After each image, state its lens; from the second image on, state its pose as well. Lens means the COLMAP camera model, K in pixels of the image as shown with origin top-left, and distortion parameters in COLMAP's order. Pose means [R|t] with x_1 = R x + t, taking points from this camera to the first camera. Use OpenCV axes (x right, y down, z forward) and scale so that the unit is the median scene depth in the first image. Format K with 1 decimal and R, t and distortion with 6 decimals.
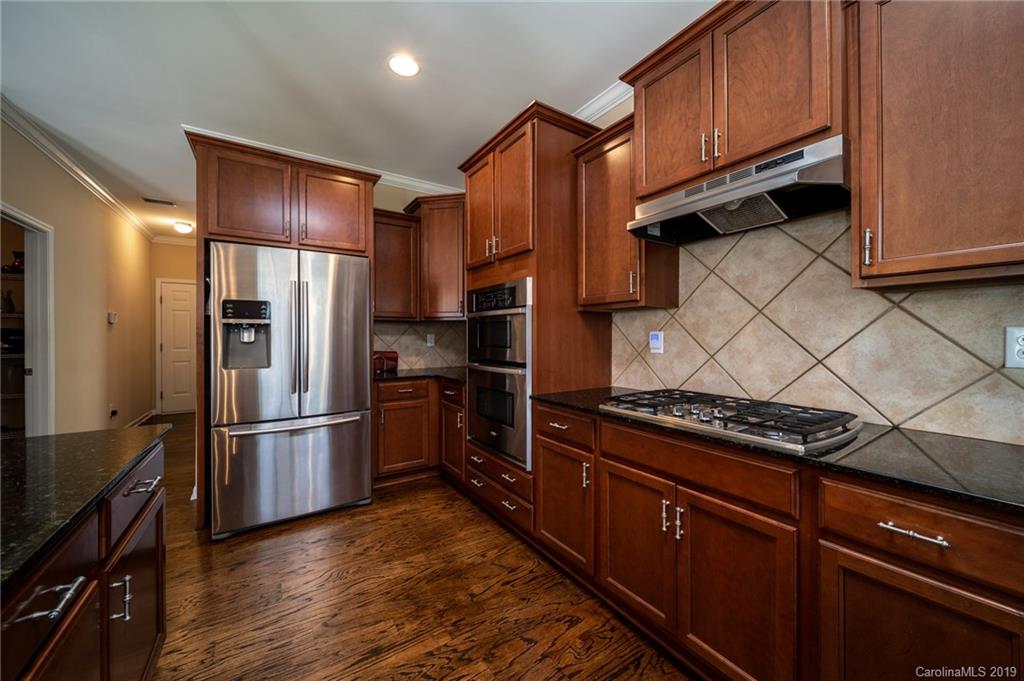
lens RADIAL K [[374.0, 0, 508.6], [0, 374.0, 337.0], [0, 0, 1]] dist [-0.001293, 0.000171]
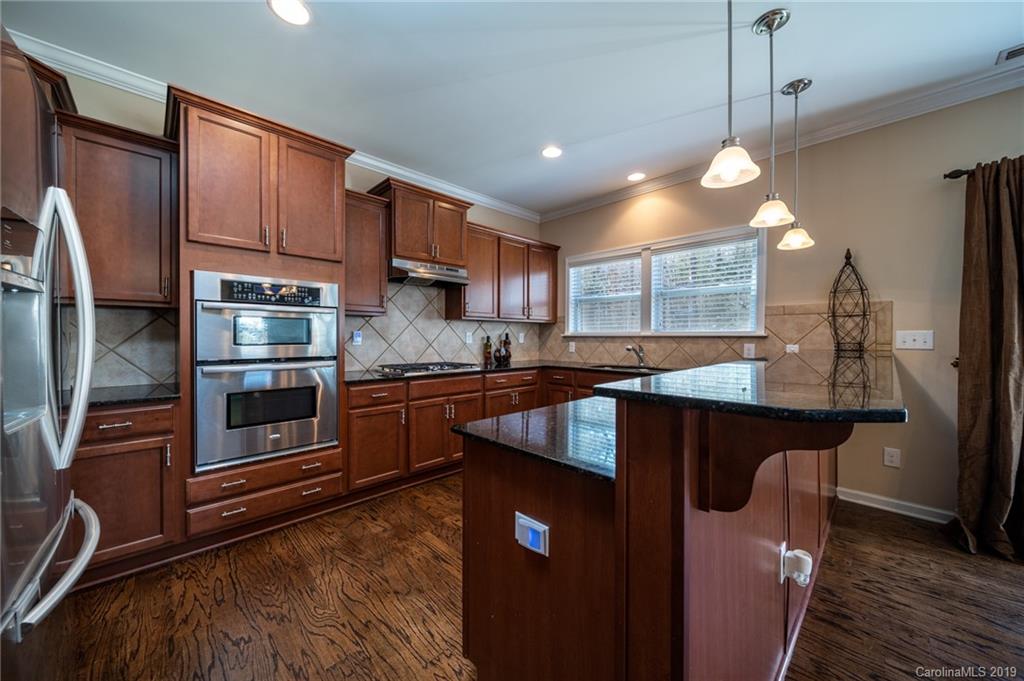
lens RADIAL K [[368.9, 0, 513.7], [0, 368.9, 335.2], [0, 0, 1]] dist [-0.006576, 0.000037]
pose [[-0.209641, 0.000131, 0.977778, -1.429244], [-0.000228, 1.000000, -0.000183, 0.002644], [-0.977778, -0.000261, -0.209641, 0.810362]]
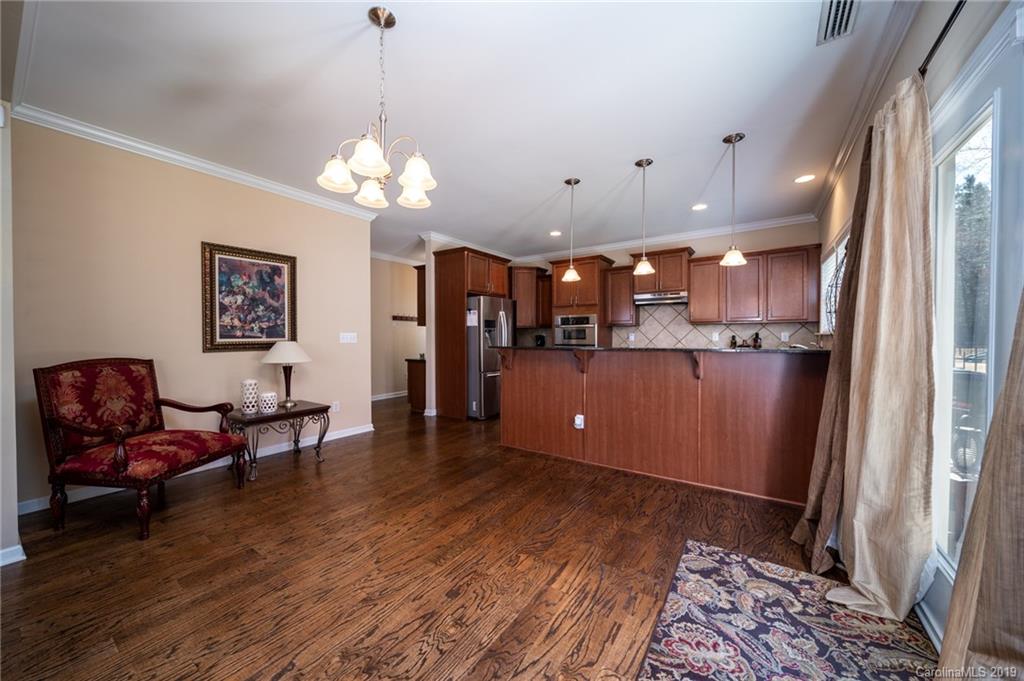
lens RADIAL K [[368.9, 0, 513.7], [0, 368.9, 335.2], [0, 0, 1]] dist [-0.006576, 0.000037]
pose [[0.918135, -0.004951, 0.396237, -1.928617], [0.006360, 0.999977, -0.002241, 0.002169], [-0.396217, 0.004578, 0.918145, -1.559115]]
